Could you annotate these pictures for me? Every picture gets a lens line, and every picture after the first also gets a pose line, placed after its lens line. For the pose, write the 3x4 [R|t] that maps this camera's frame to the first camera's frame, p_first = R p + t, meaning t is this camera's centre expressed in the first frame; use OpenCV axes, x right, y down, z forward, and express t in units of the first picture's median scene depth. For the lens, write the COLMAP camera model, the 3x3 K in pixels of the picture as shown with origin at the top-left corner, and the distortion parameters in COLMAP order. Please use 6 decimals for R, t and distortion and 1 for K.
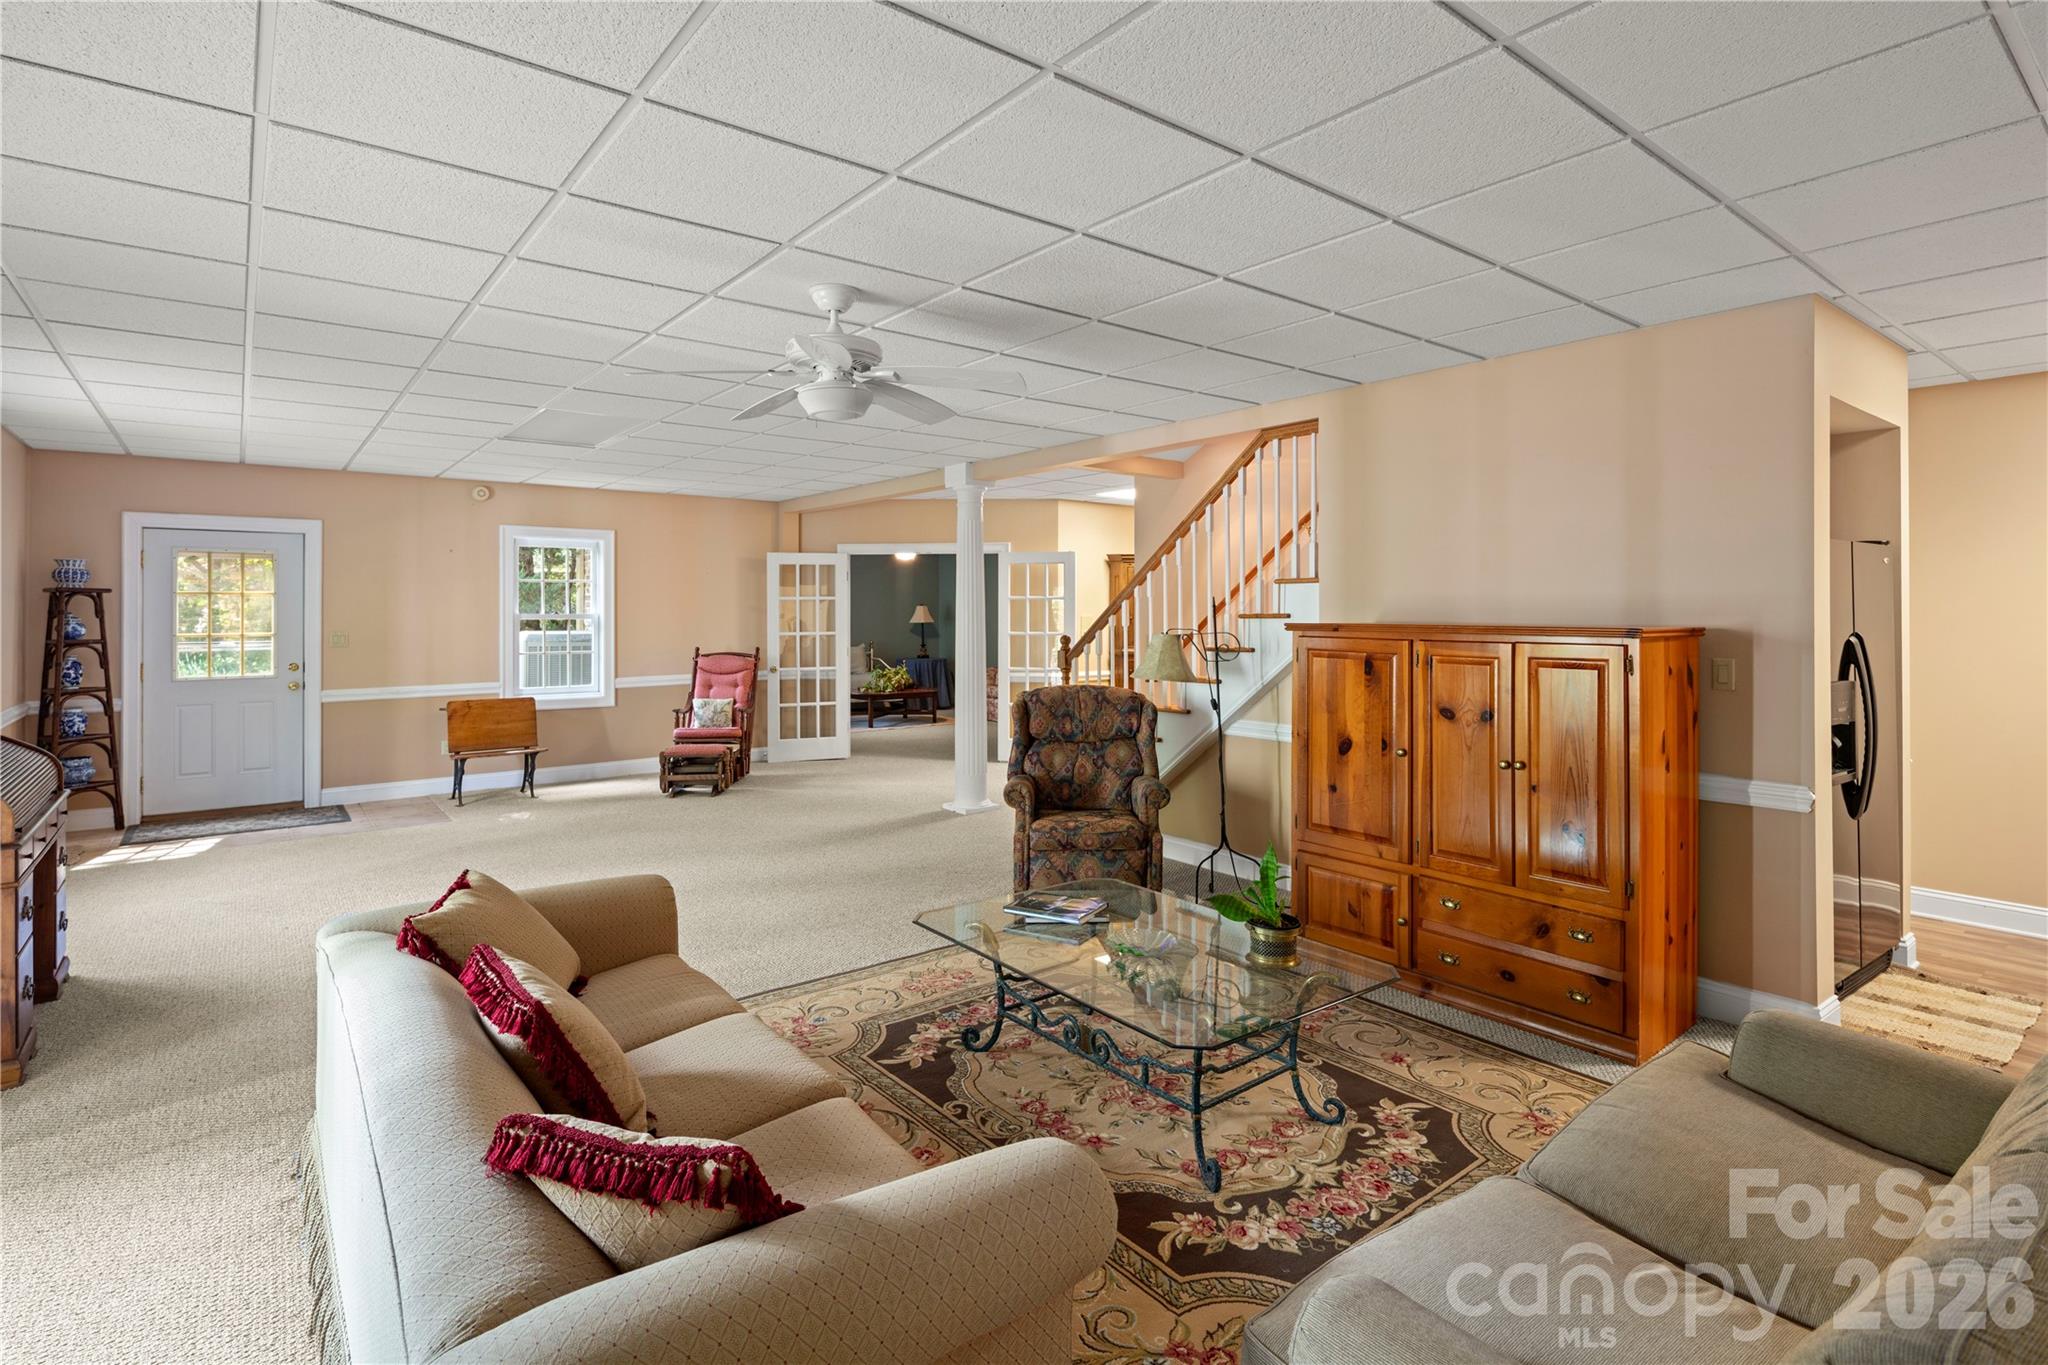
lens RADIAL K [[997.9, 0, 1038.1], [0, 997.9, 606.2], [0, 0, 1]] dist [0.001507, 0.001531]
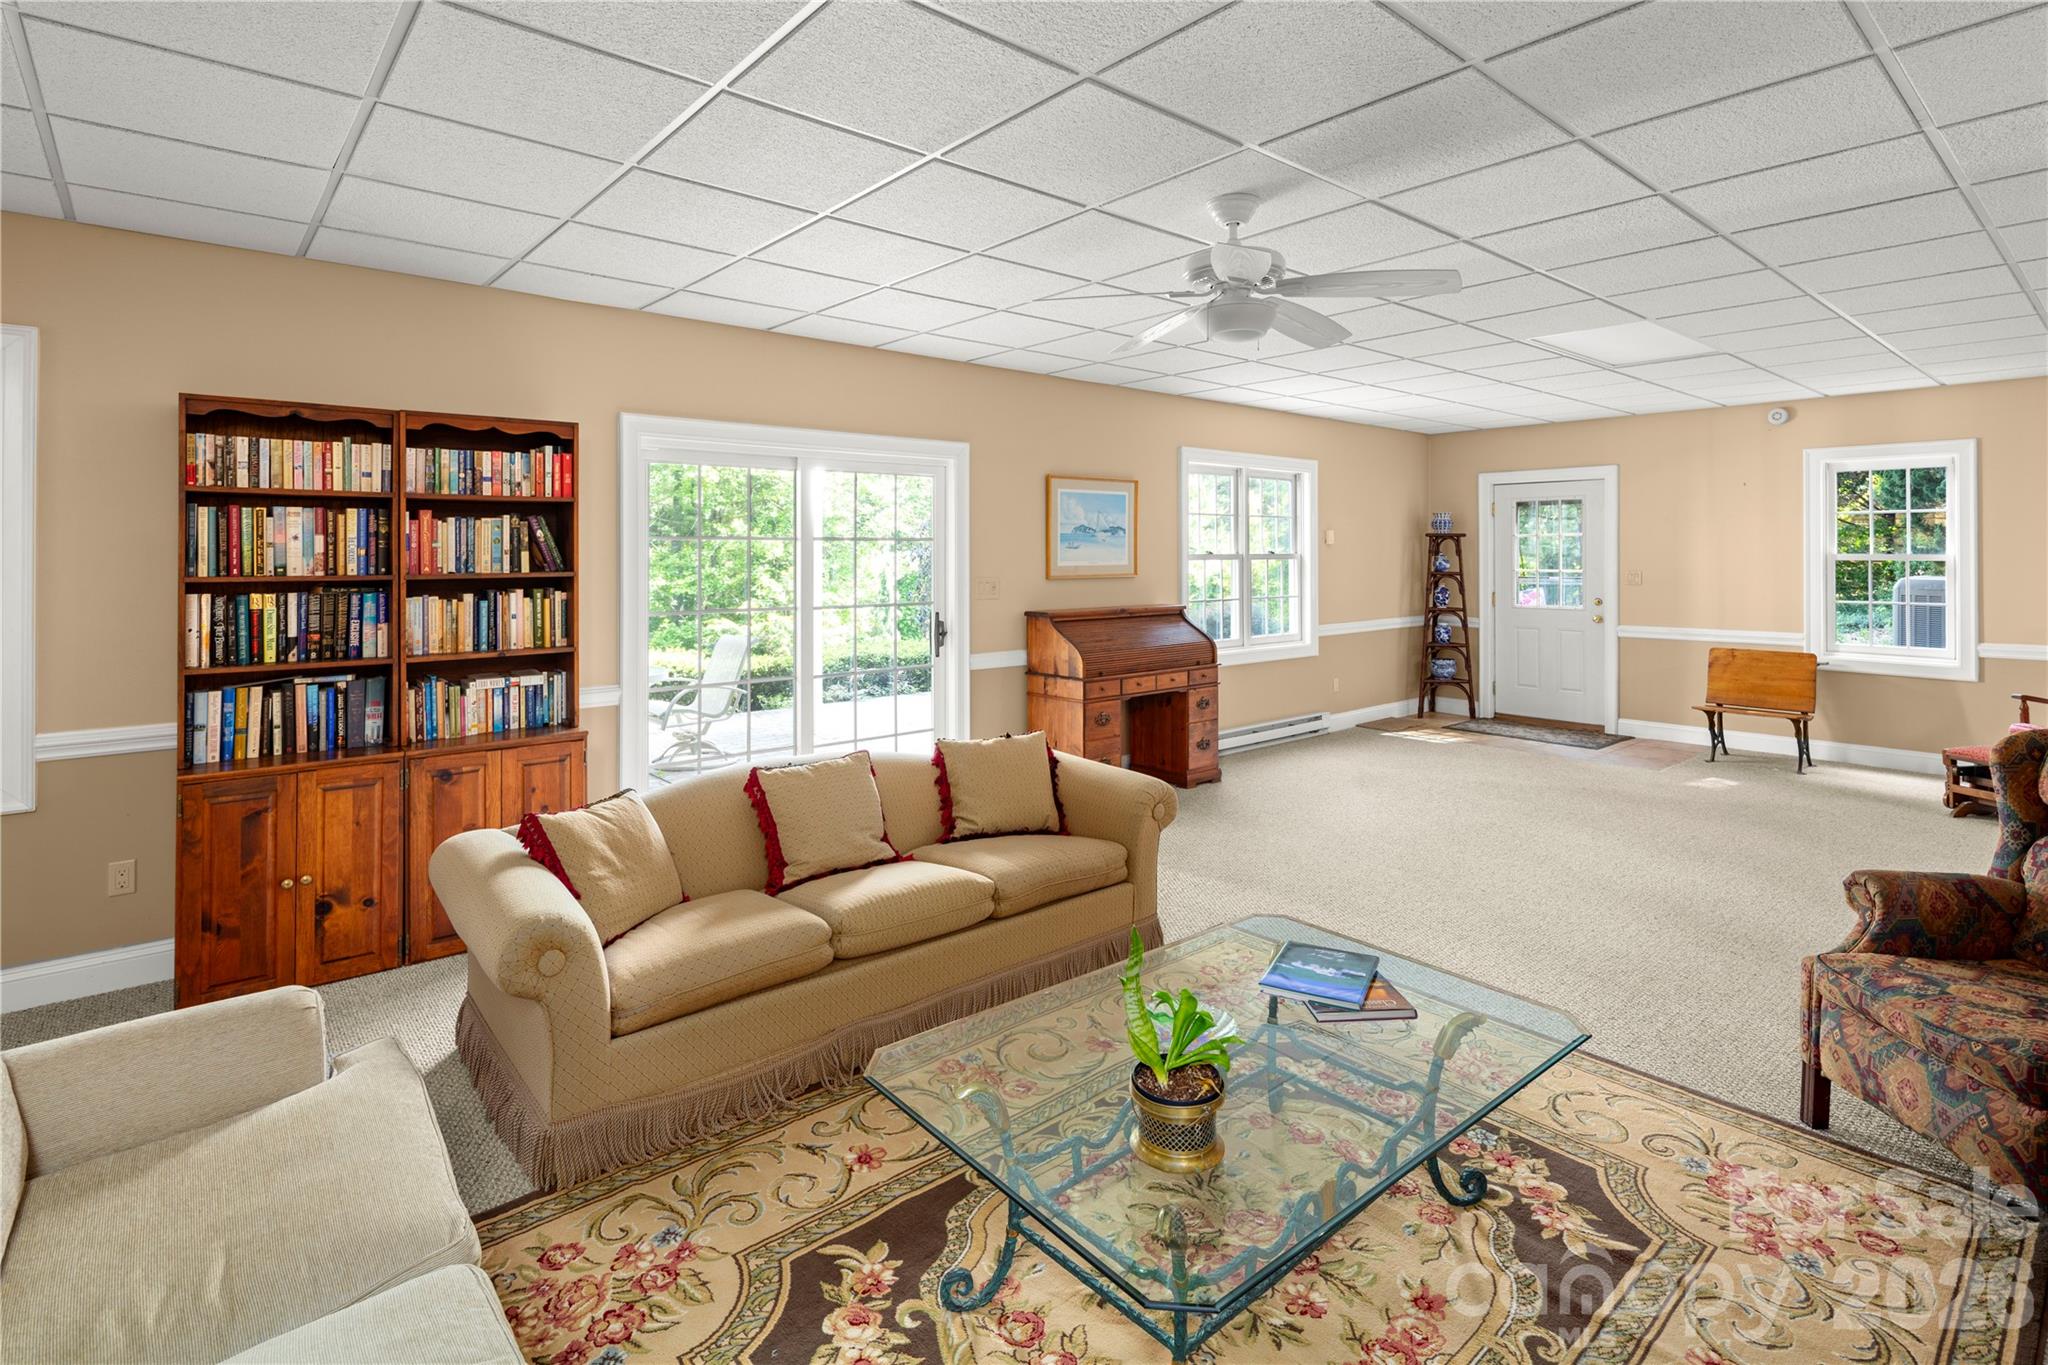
lens RADIAL K [[997.9, 0, 1049.5], [0, 997.9, 549.5], [0, 0, 1]] dist [0.001507, 0.001531]
pose [[0.048241, -0.003147, -0.998831, 0.356566], [0.004517, 0.999985, -0.002933, 0.004767], [0.998826, -0.004371, 0.048255, 0.394479]]
